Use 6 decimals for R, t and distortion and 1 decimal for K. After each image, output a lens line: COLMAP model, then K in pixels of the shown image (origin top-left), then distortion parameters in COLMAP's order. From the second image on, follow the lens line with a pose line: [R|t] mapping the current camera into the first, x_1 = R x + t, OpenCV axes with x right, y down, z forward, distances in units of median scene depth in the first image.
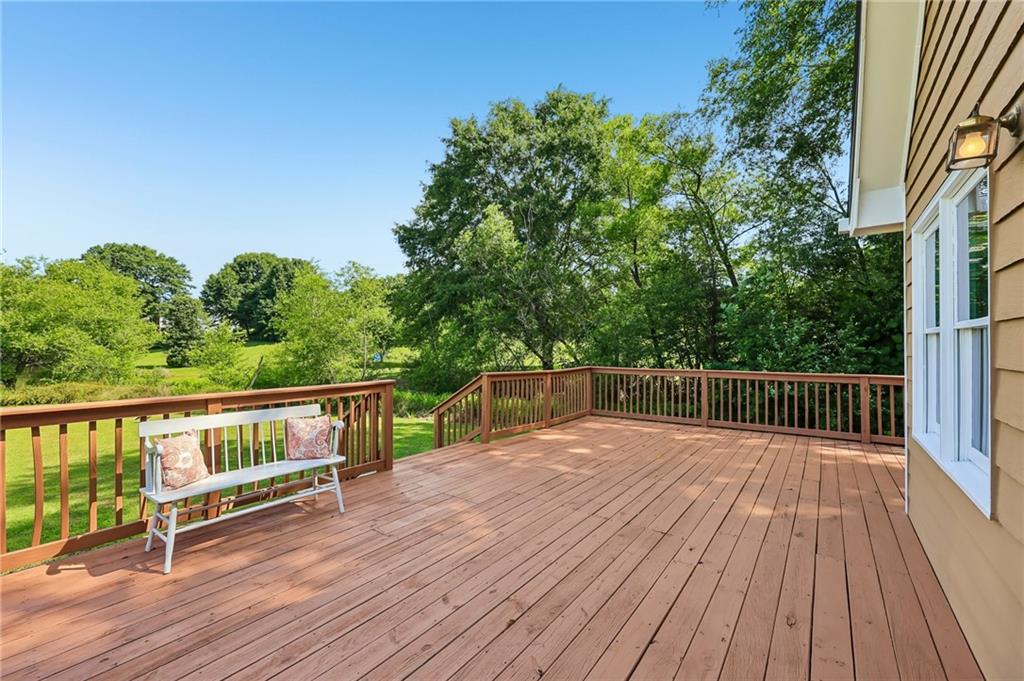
lens RADIAL K [[413.6, 0, 512.0], [0, 413.6, 340.5], [0, 0, 1]] dist [0.000128, 0.000206]
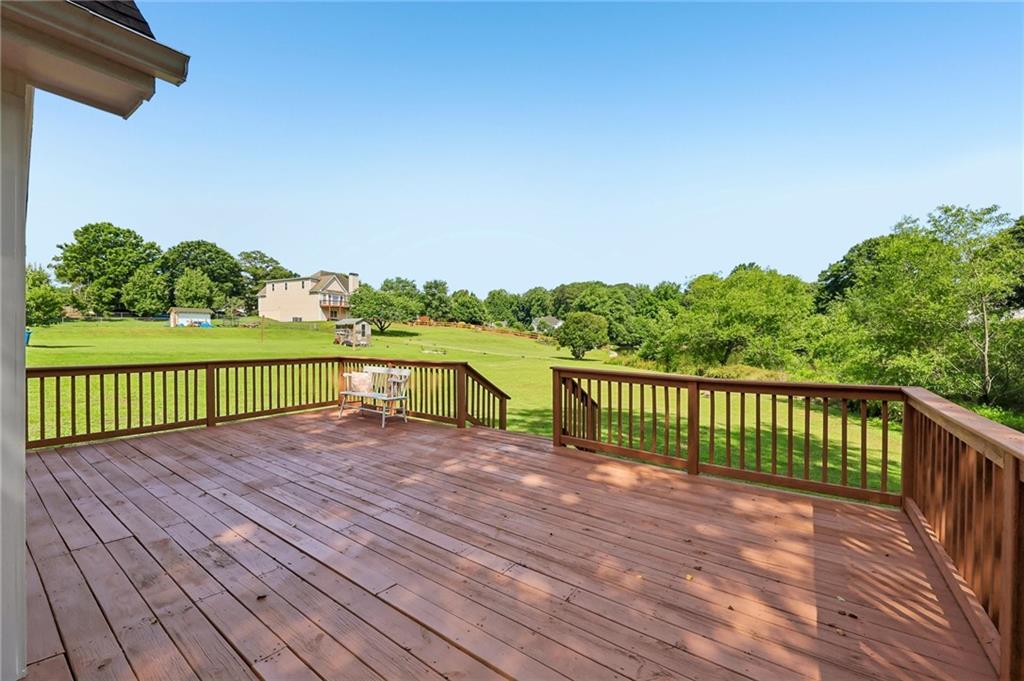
lens RADIAL K [[402.7, 0, 512.0], [0, 402.7, 340.5], [0, 0, 1]] dist [0.001207, 0.000137]
pose [[0.024240, 0.007981, -0.999674, 0.170120], [0.016707, 0.999825, 0.008388, 0.002322], [0.999567, -0.016905, 0.024103, 0.185950]]
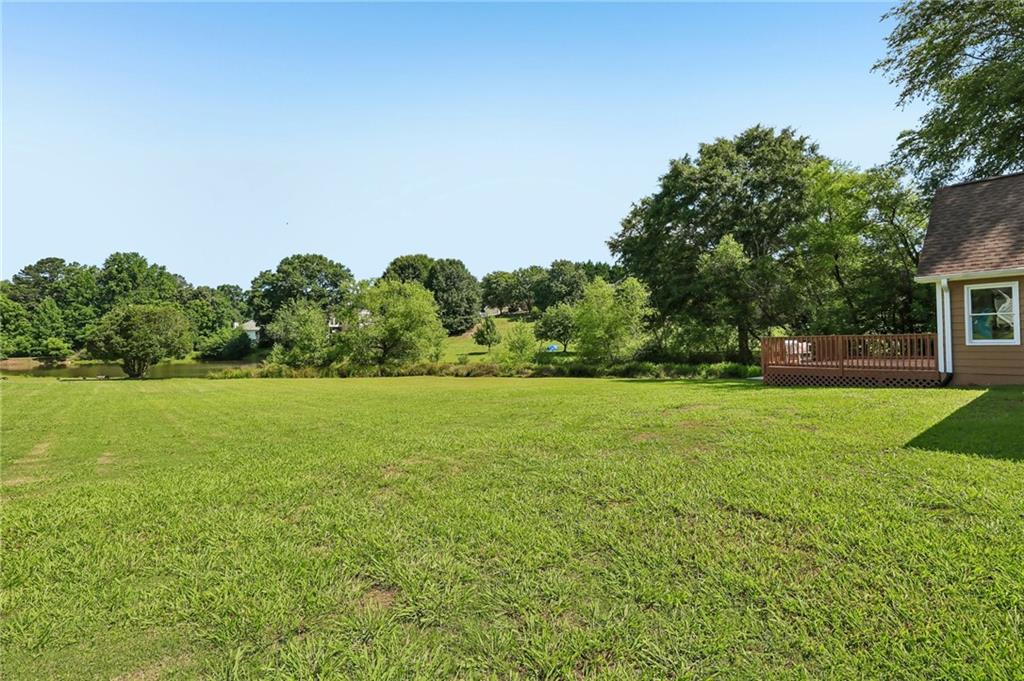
lens RADIAL K [[479.7, 0, 512.0], [0, 479.7, 340.5], [0, 0, 1]] dist [0.000384, -0.000842]
pose [[0.973796, -0.020160, -0.226527, -0.297439], [0.023426, 0.999657, 0.011736, 0.007945], [0.226213, -0.016735, 0.973934, -0.598199]]
